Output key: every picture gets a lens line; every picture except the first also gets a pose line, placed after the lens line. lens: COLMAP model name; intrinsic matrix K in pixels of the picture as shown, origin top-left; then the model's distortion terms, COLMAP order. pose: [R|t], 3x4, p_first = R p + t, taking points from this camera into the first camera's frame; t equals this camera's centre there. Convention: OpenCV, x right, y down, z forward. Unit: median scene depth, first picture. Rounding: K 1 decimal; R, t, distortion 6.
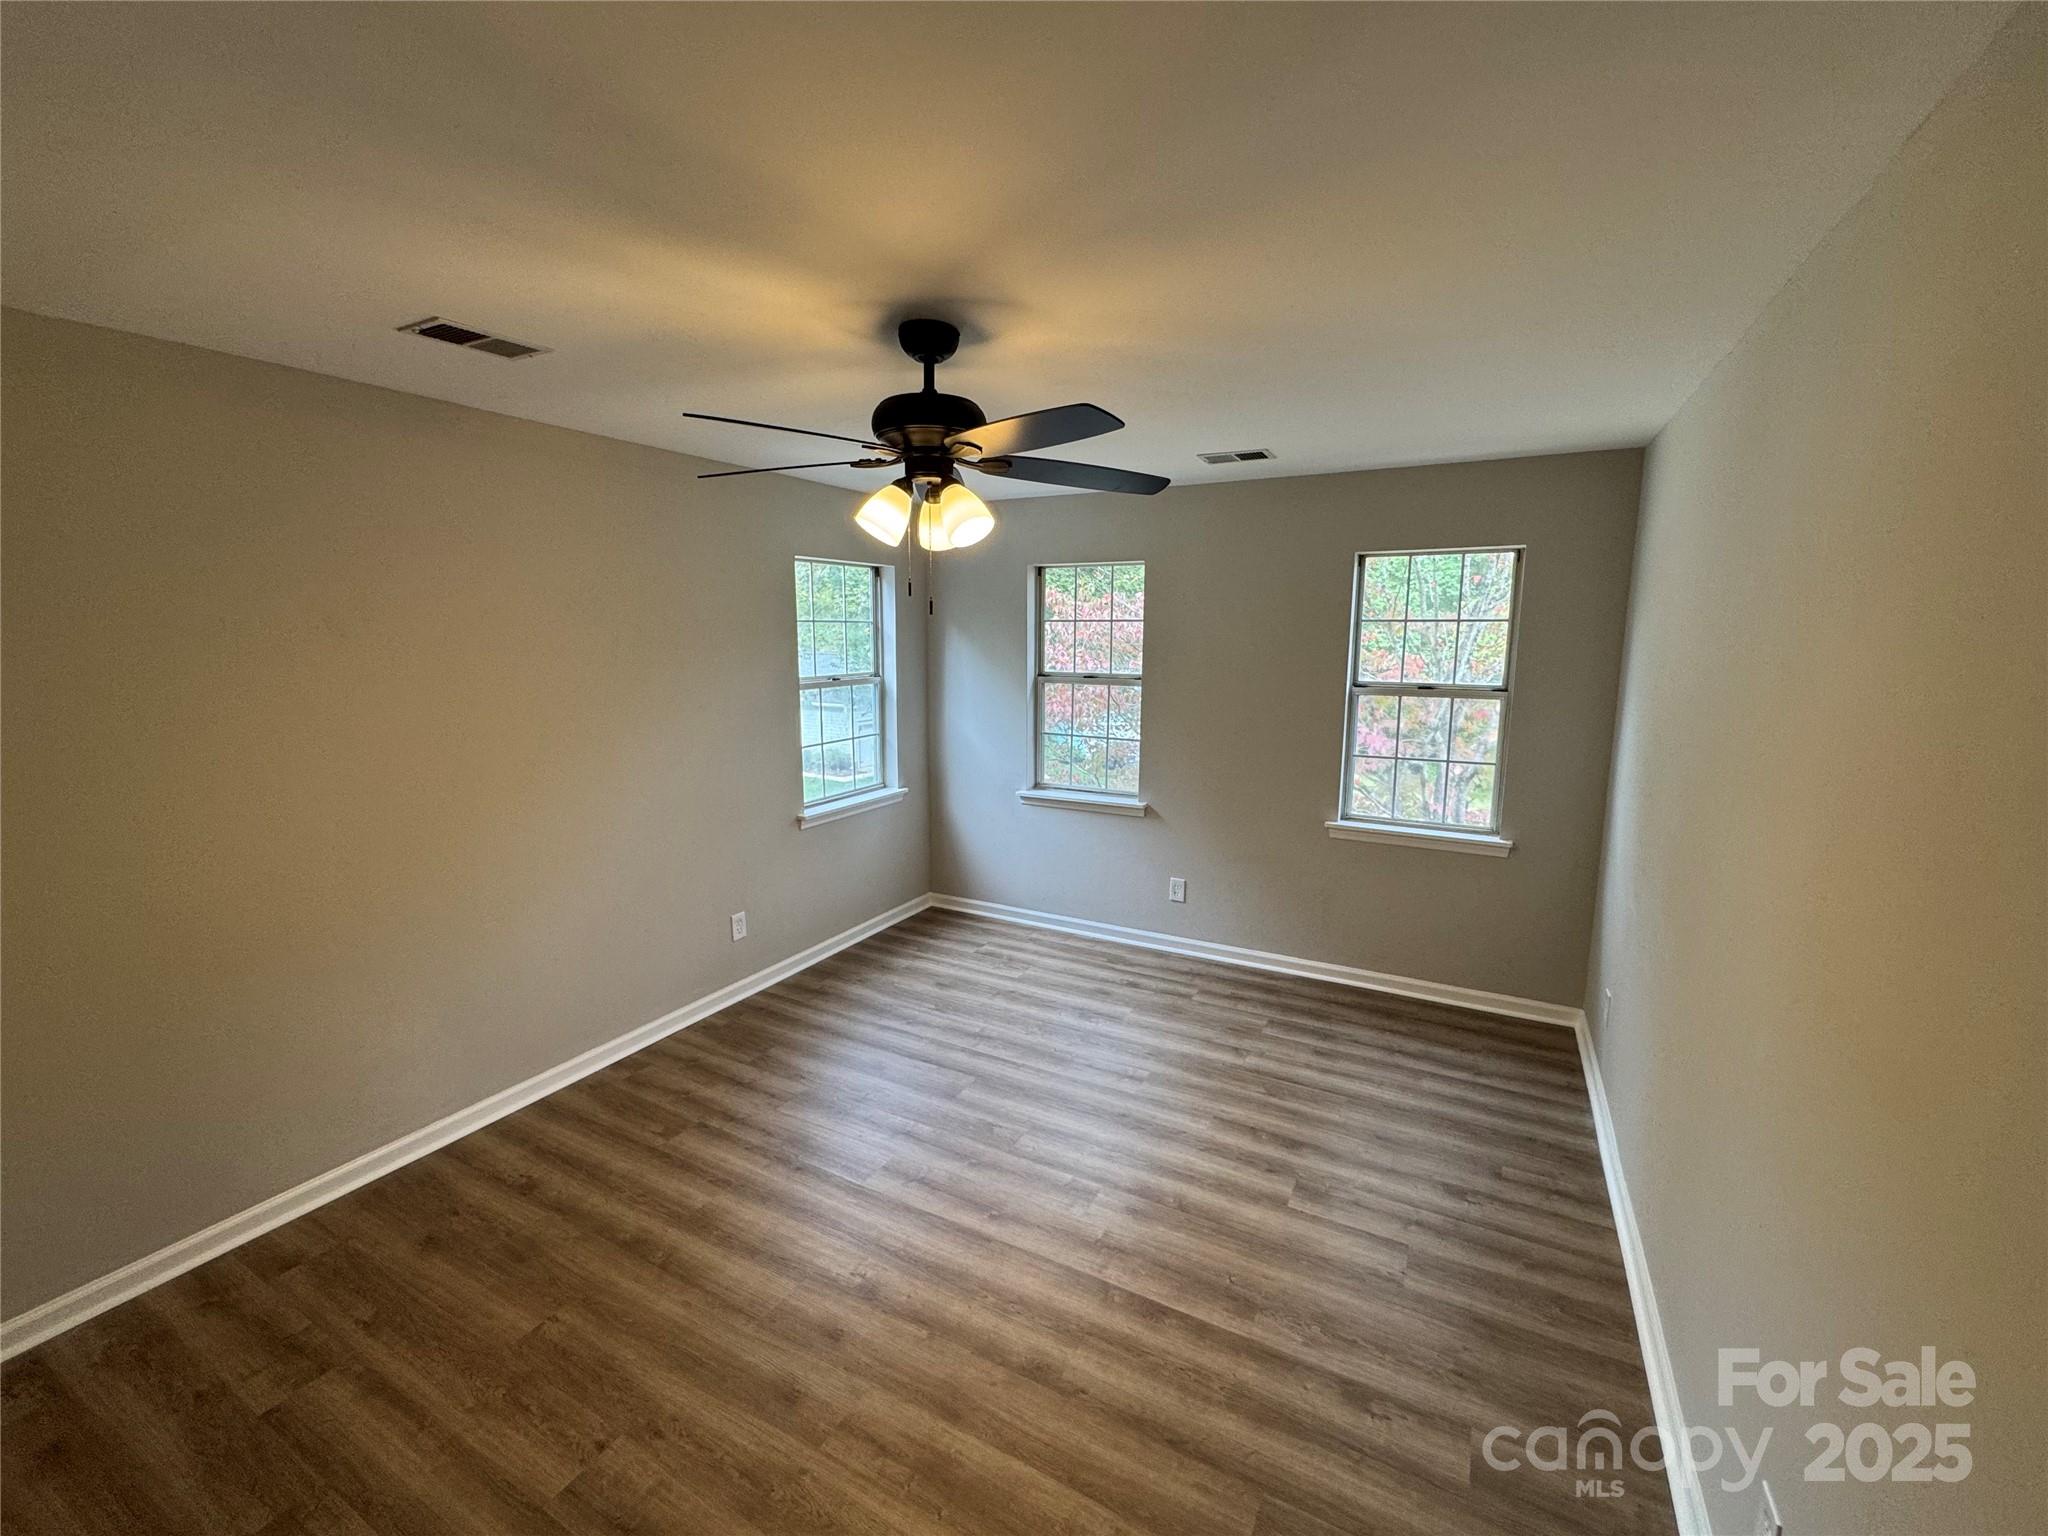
lens RADIAL K [[849.7, 0, 1021.2], [0, 849.7, 763.6], [0, 0, 1]] dist [0.000123, 0.000081]
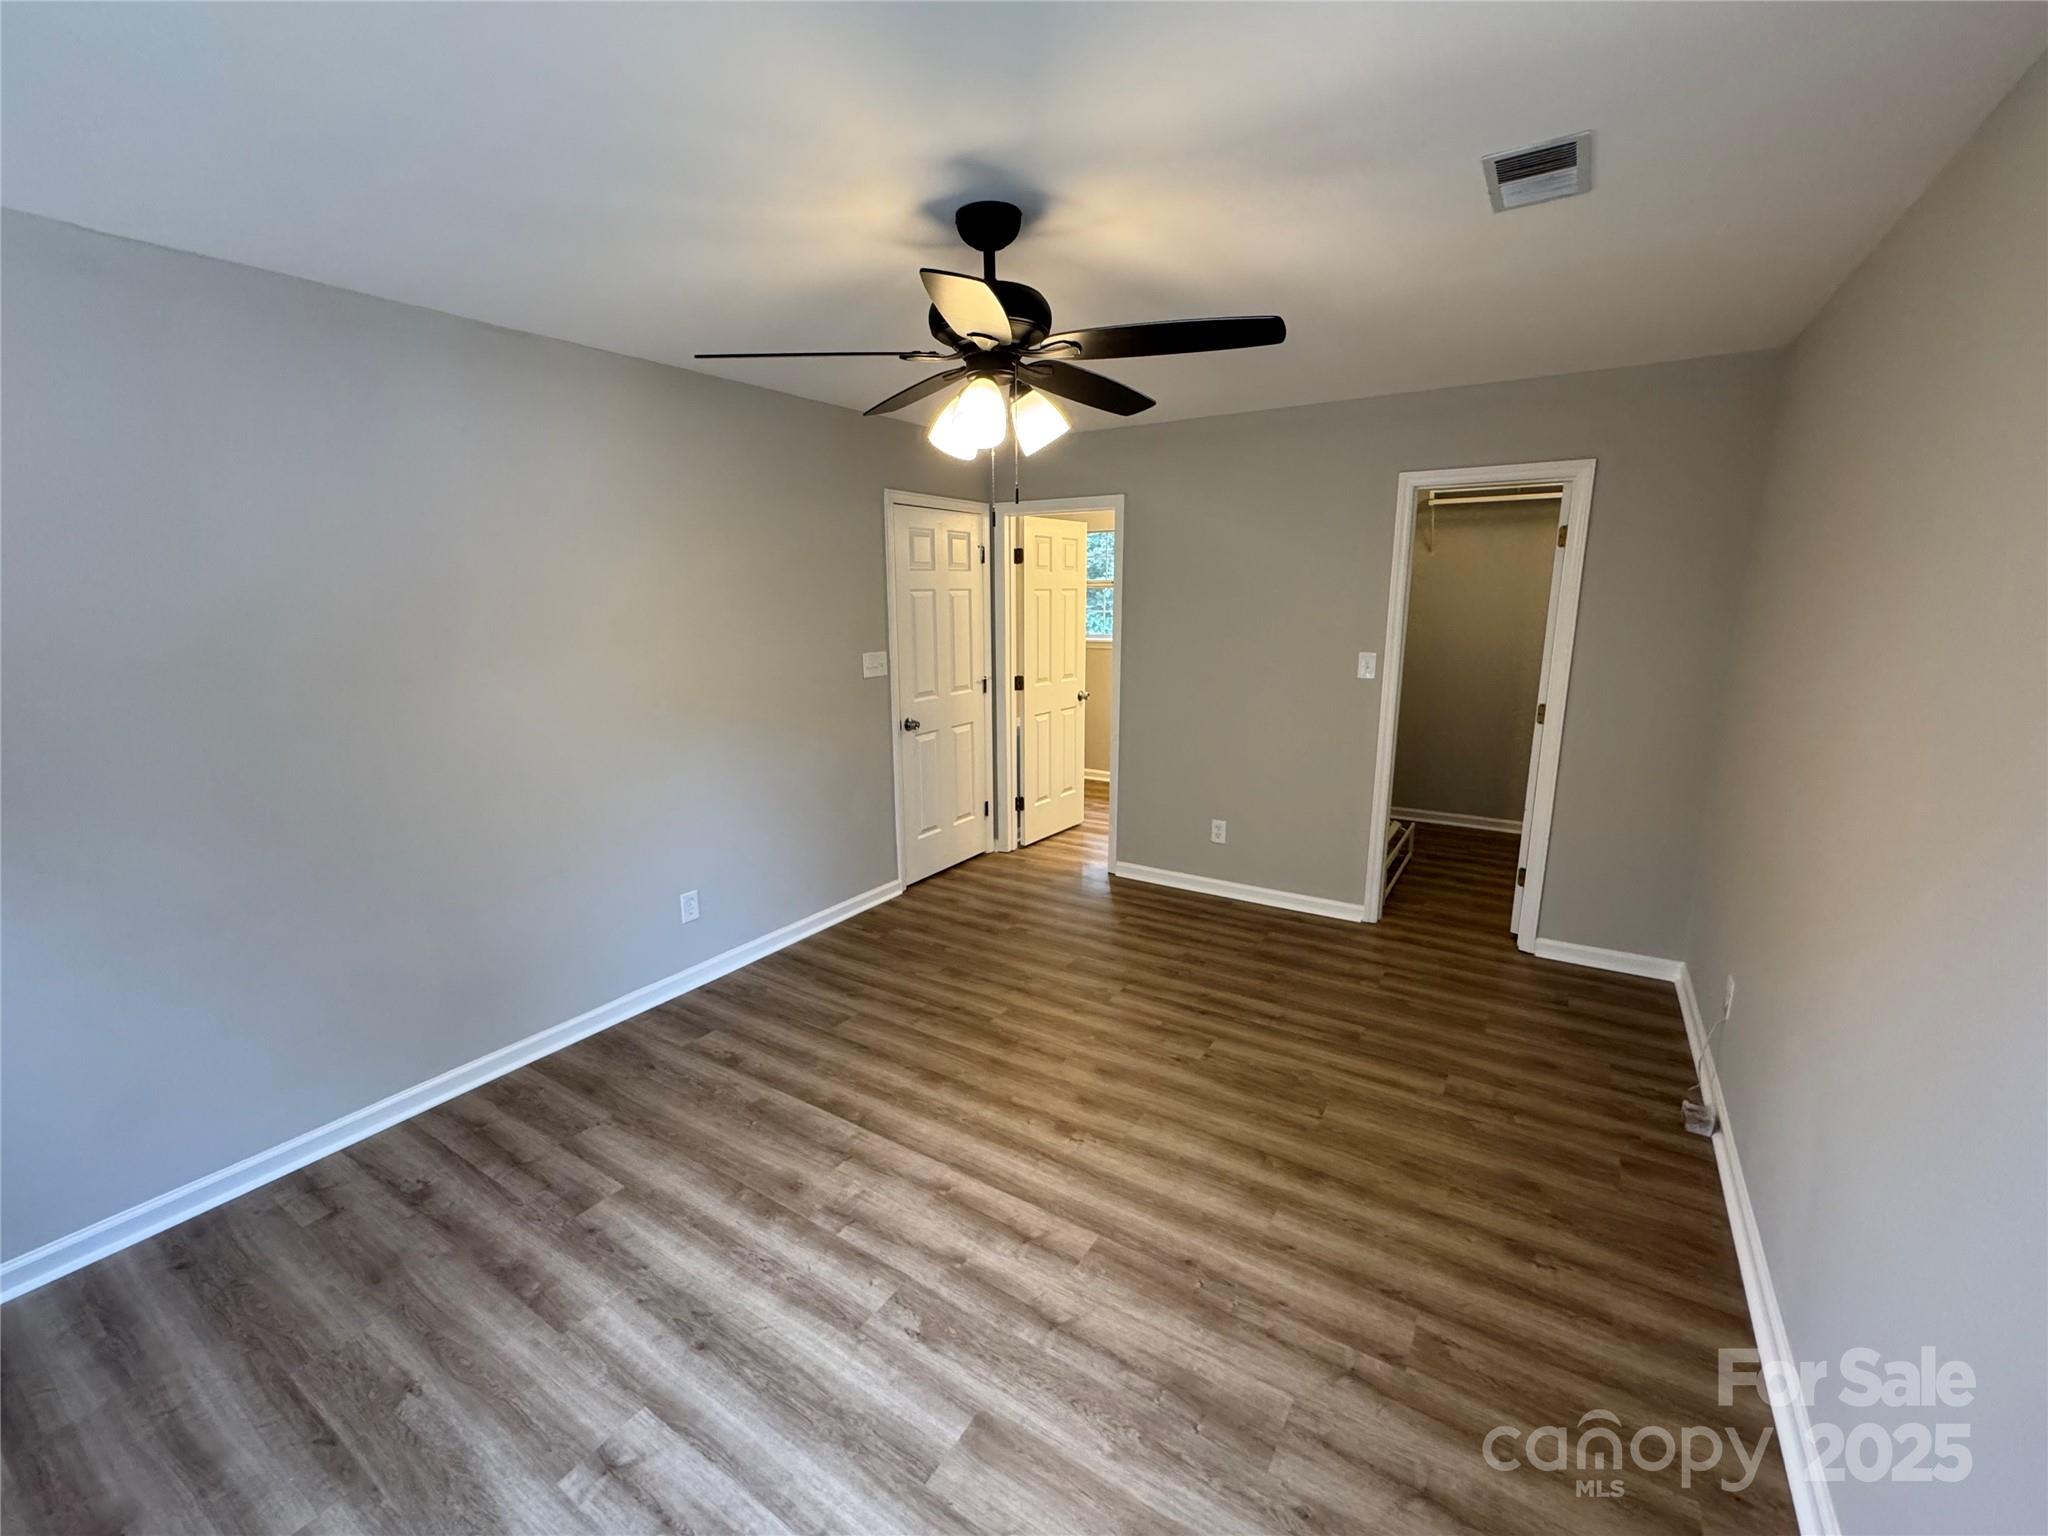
lens RADIAL K [[849.7, 0, 1021.2], [0, 849.7, 763.6], [0, 0, 1]] dist [0.000123, 0.000081]
pose [[-0.997272, -0.009844, 0.073160, -0.136595], [0.016687, 0.935354, 0.353320, -0.172356], [-0.071908, 0.353577, -0.932638, 1.299883]]
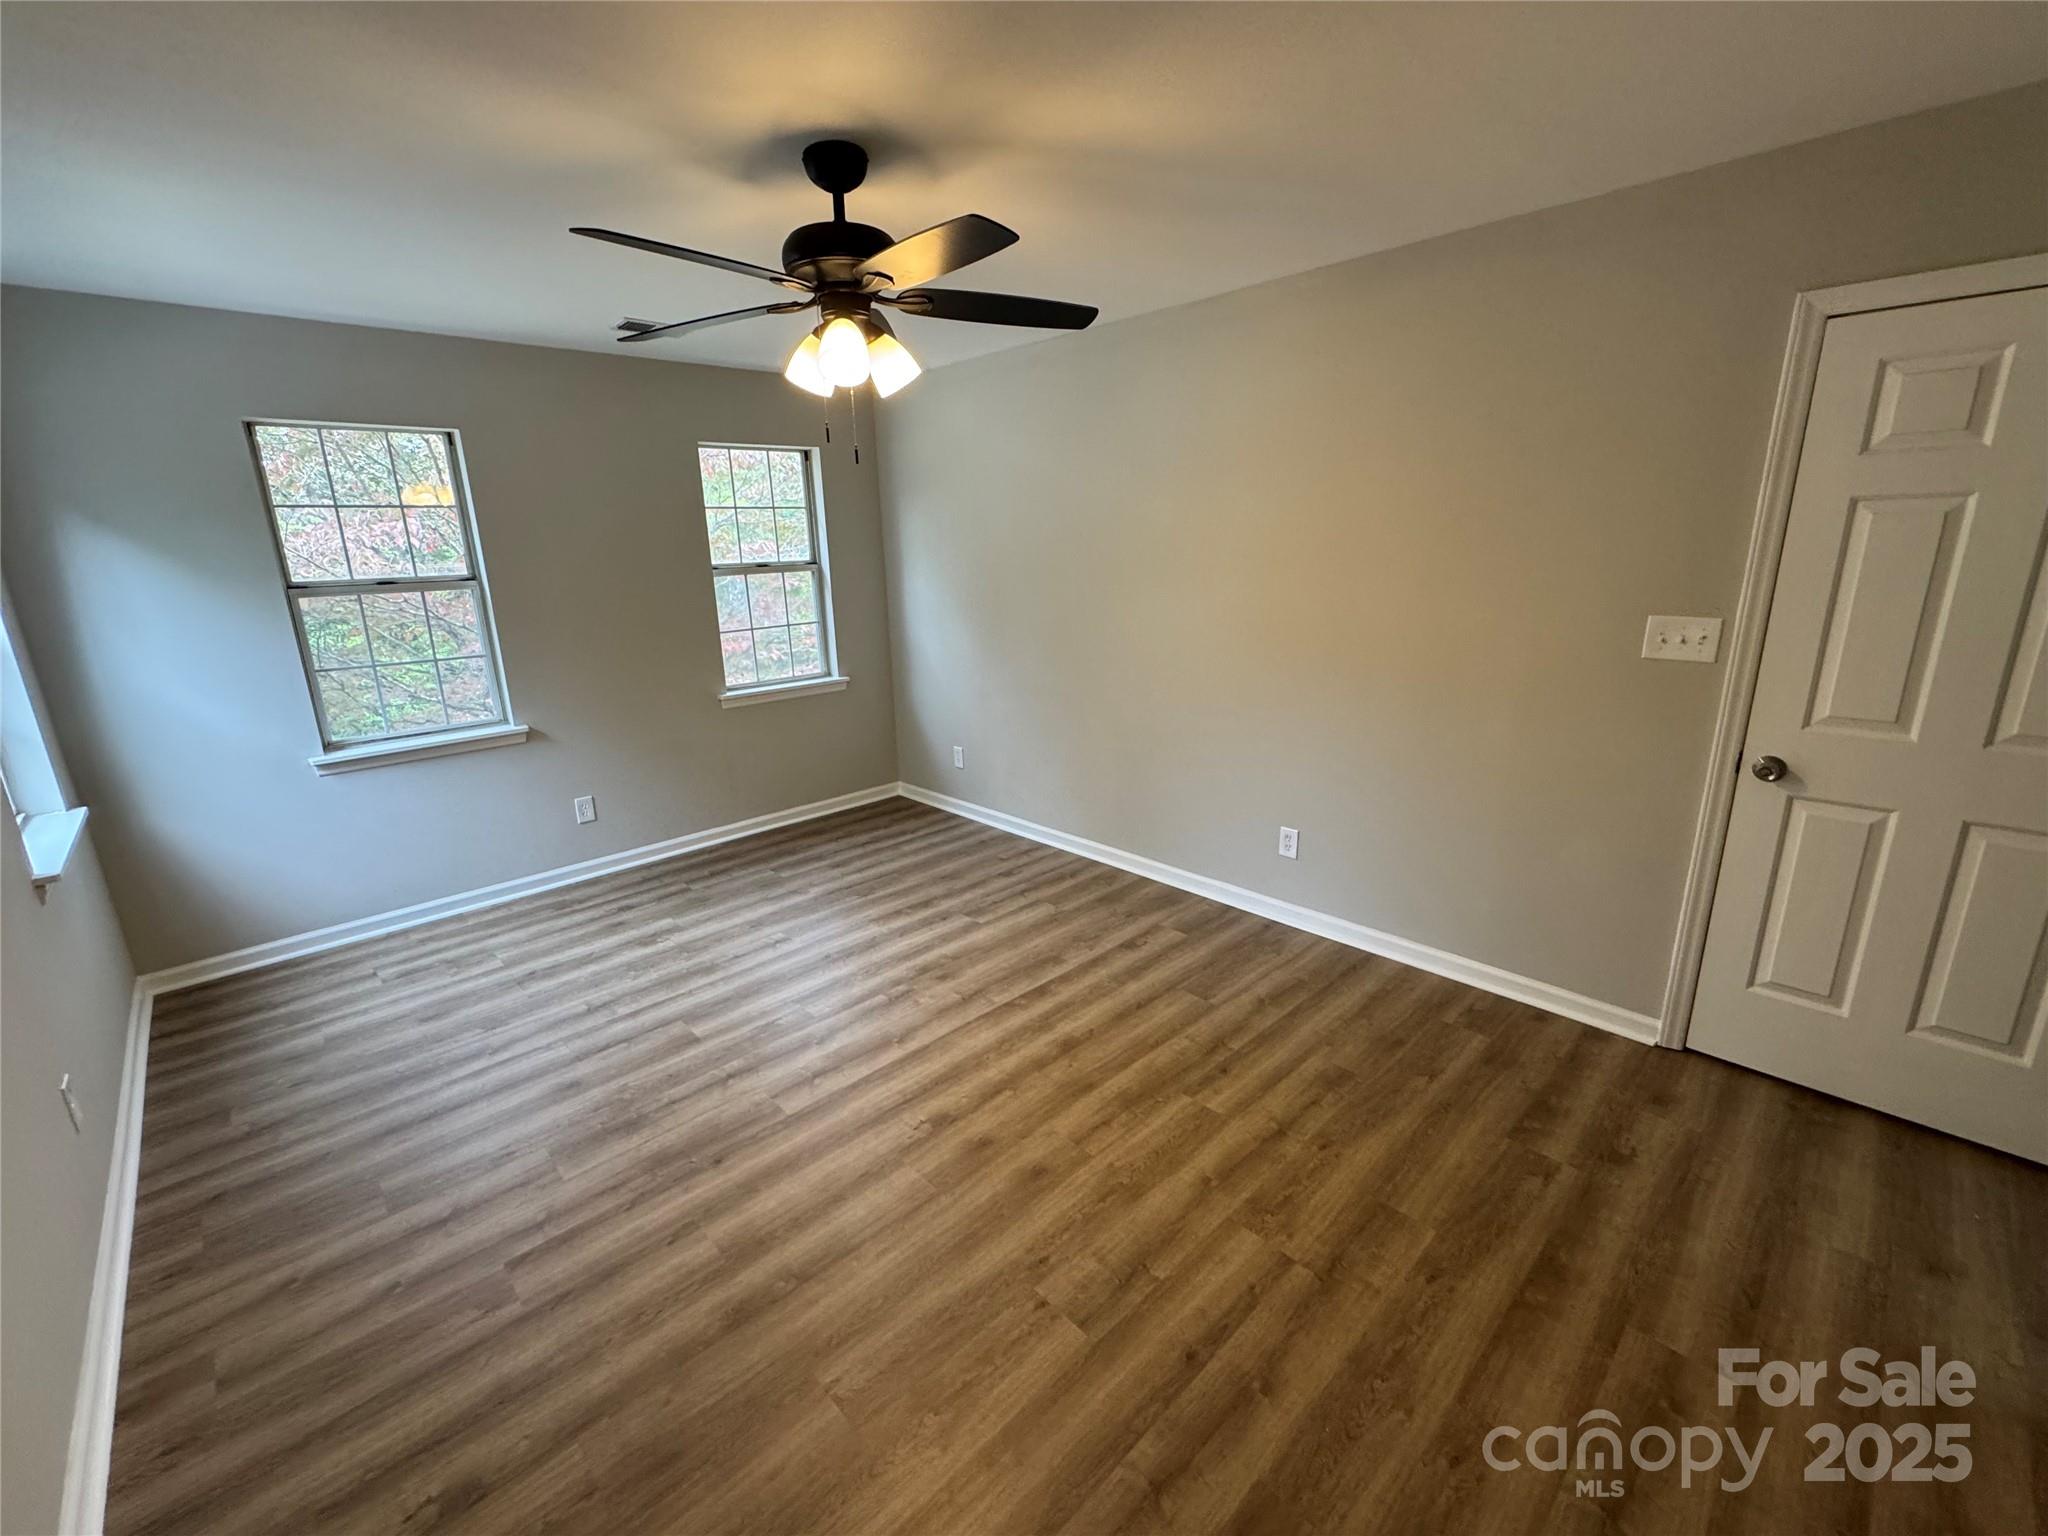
lens RADIAL K [[849.7, 0, 1021.2], [0, 849.7, 763.6], [0, 0, 1]] dist [0.000123, 0.000081]
pose [[0.308114, -0.256437, 0.916136, -0.687086], [0.177939, 0.961526, 0.209298, -0.008951], [-0.934560, 0.098529, 0.341890, 0.341431]]
